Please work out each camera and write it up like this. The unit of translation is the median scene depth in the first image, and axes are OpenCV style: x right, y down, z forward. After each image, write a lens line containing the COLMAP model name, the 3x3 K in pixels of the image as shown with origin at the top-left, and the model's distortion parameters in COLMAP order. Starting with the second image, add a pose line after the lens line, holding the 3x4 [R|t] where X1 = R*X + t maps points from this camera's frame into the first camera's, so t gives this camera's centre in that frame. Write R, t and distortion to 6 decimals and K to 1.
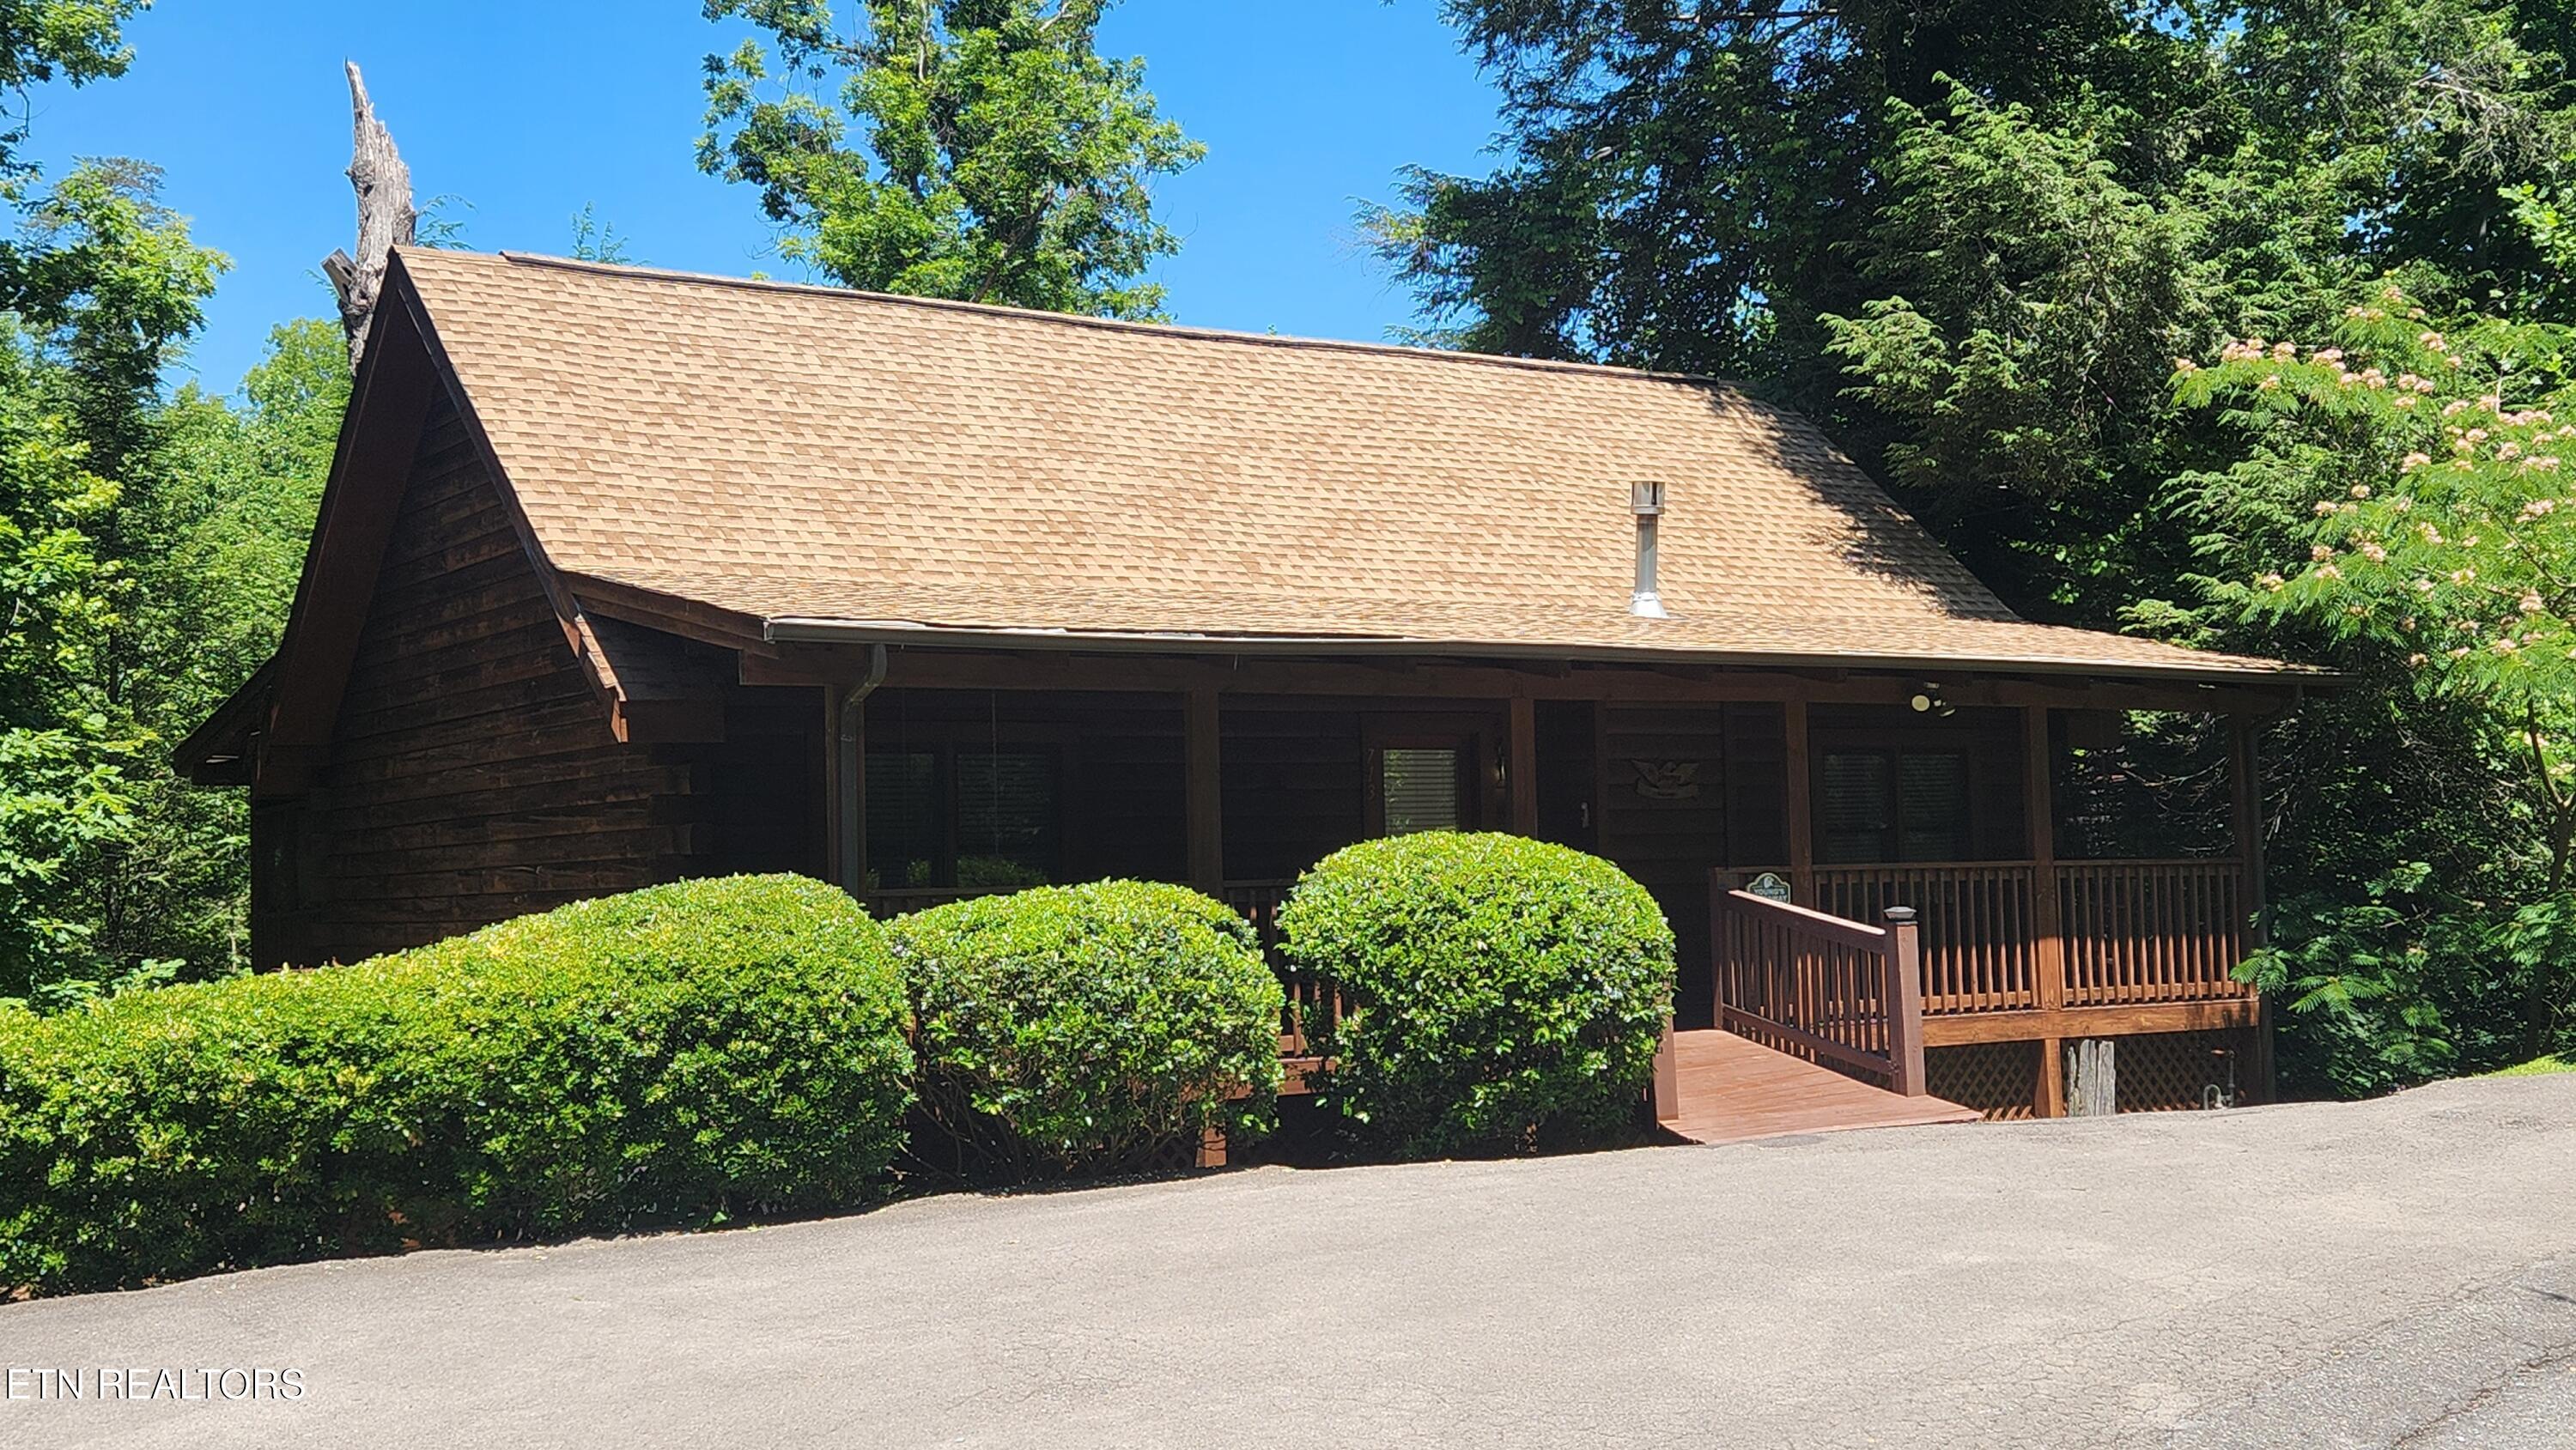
lens RADIAL K [[2109.3, 0, 1288.0], [0, 2109.3, 725.0], [0, 0, 1]] dist [-0.005301, -0.001821]
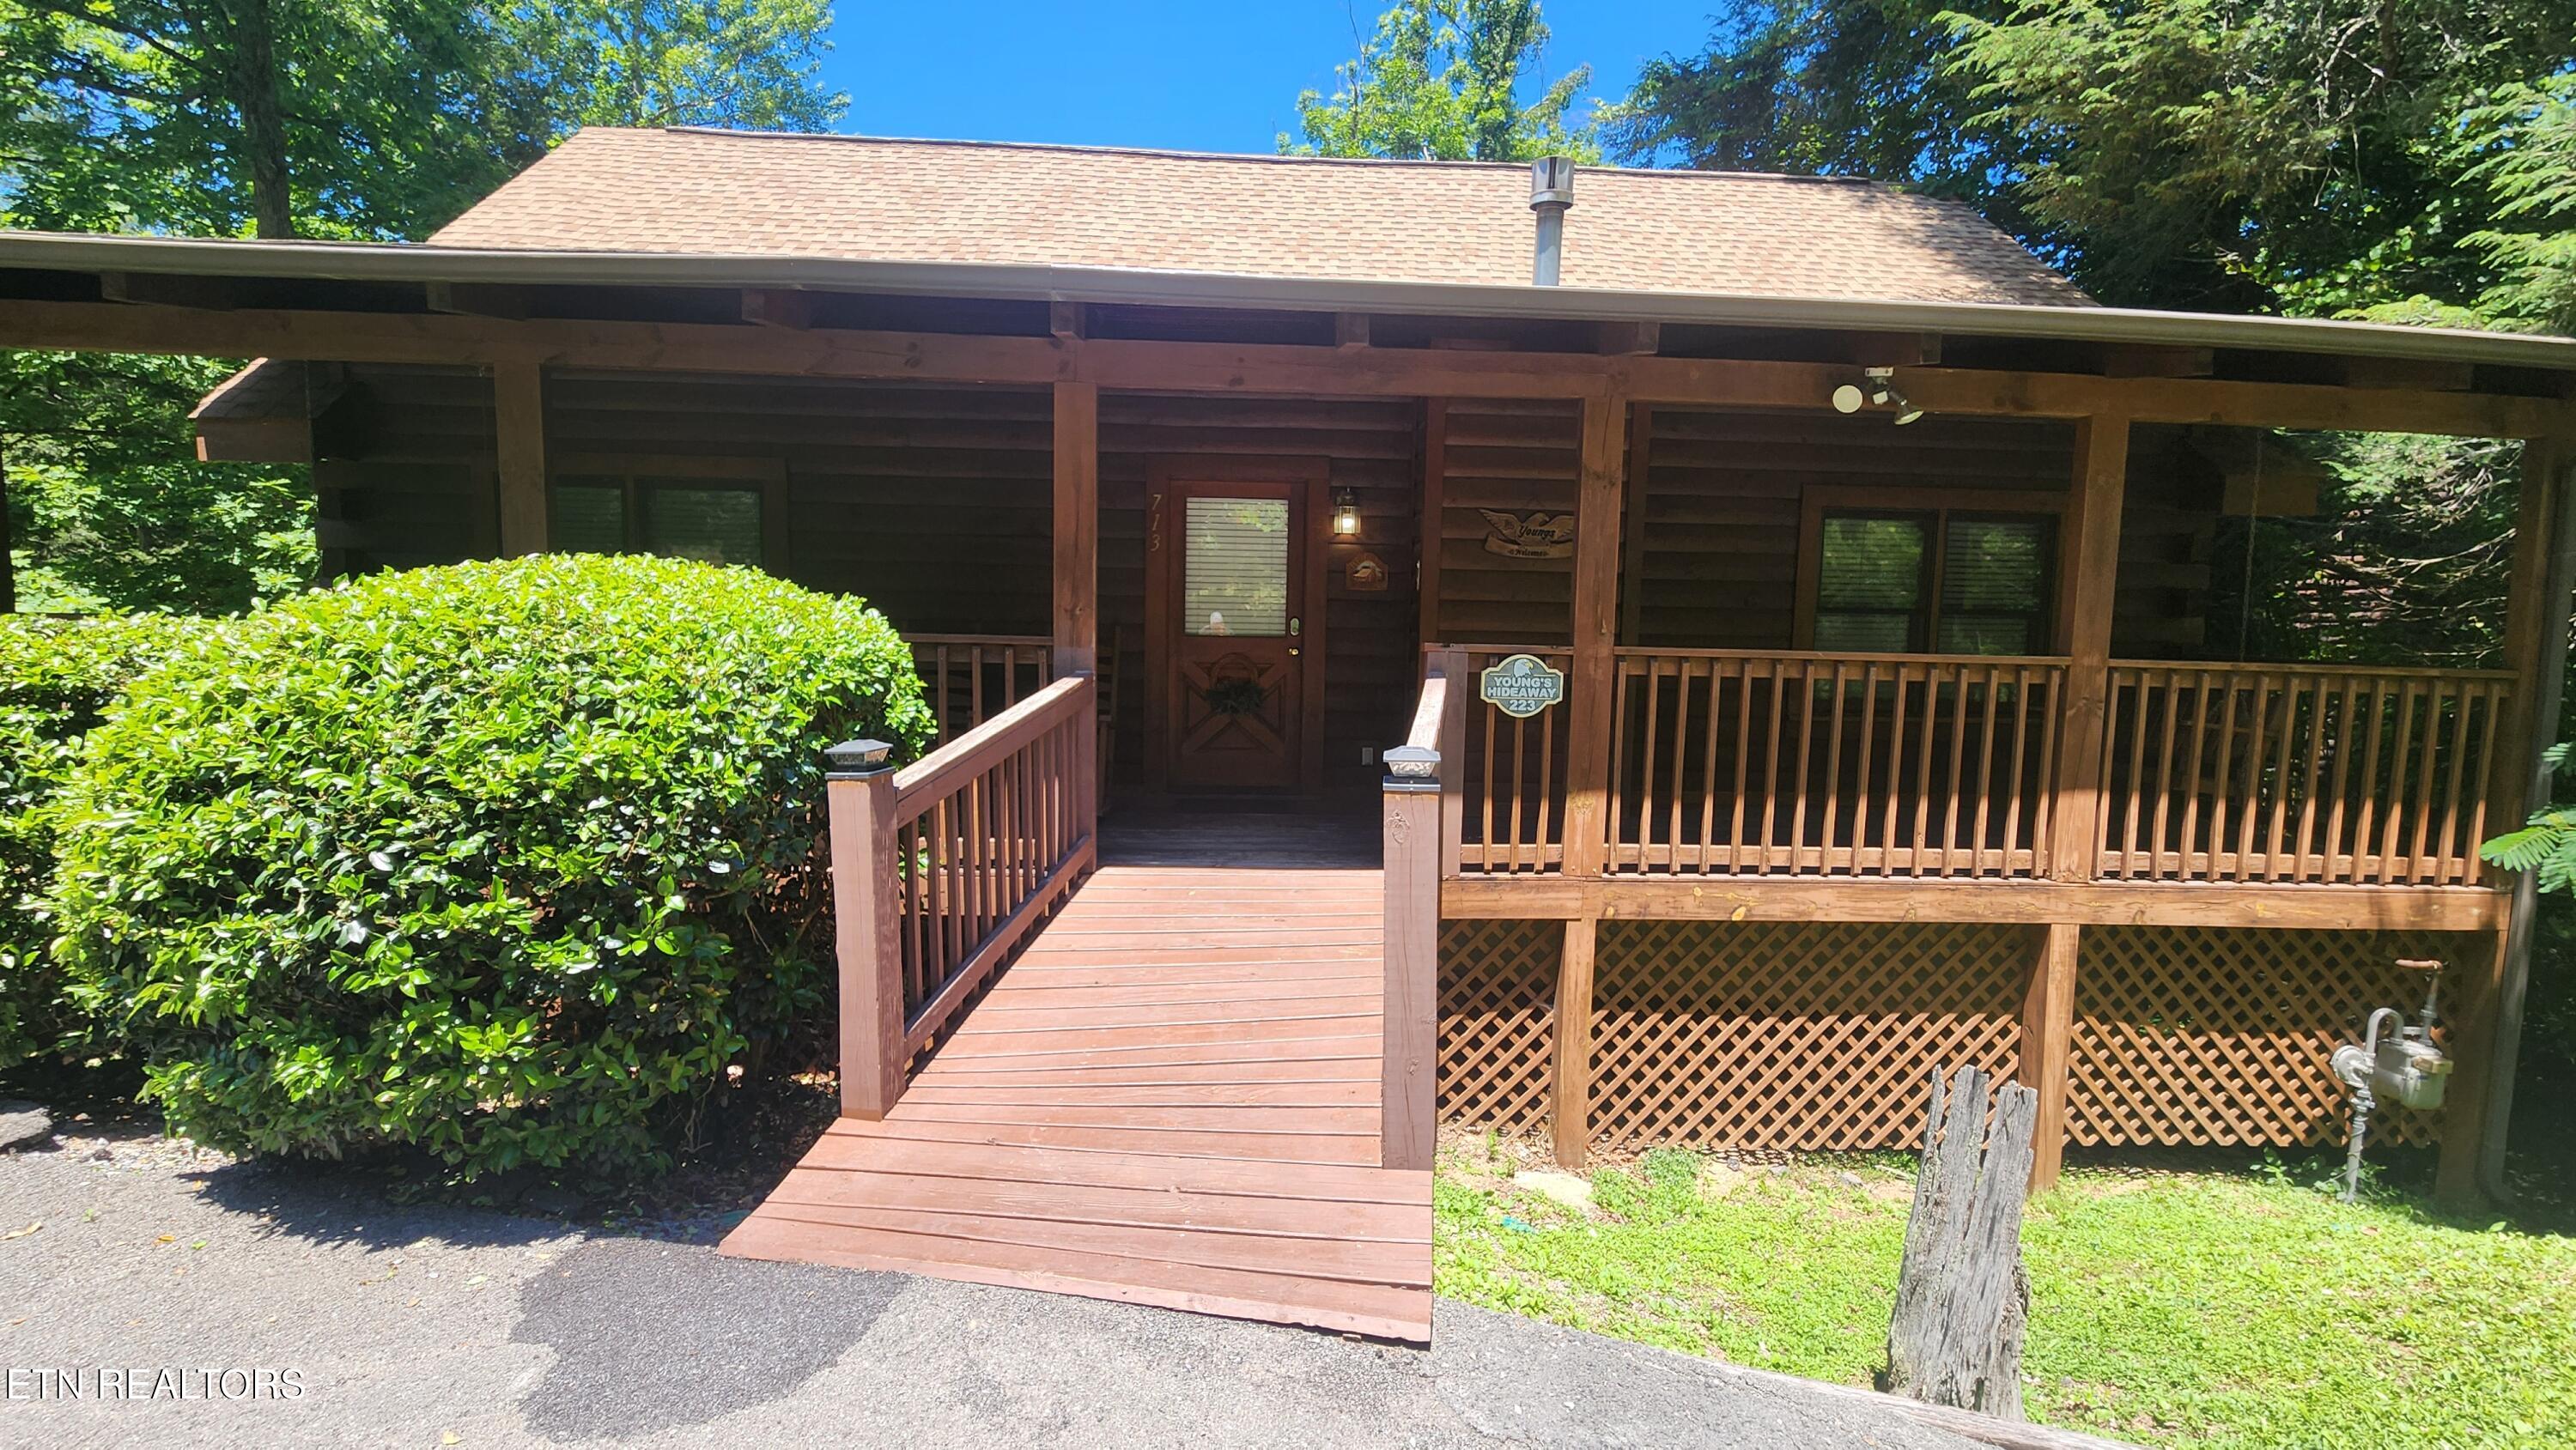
lens RADIAL K [[1048.5, 0, 1247.8], [0, 1048.5, 716.2], [0, 0, 1]] dist [-0.000570, -0.000304]
pose [[0.898159, 0.075456, -0.433147, 0.266621], [-0.012114, 0.989037, 0.147173, 0.037642], [0.439503, -0.126938, 0.889226, 0.594200]]
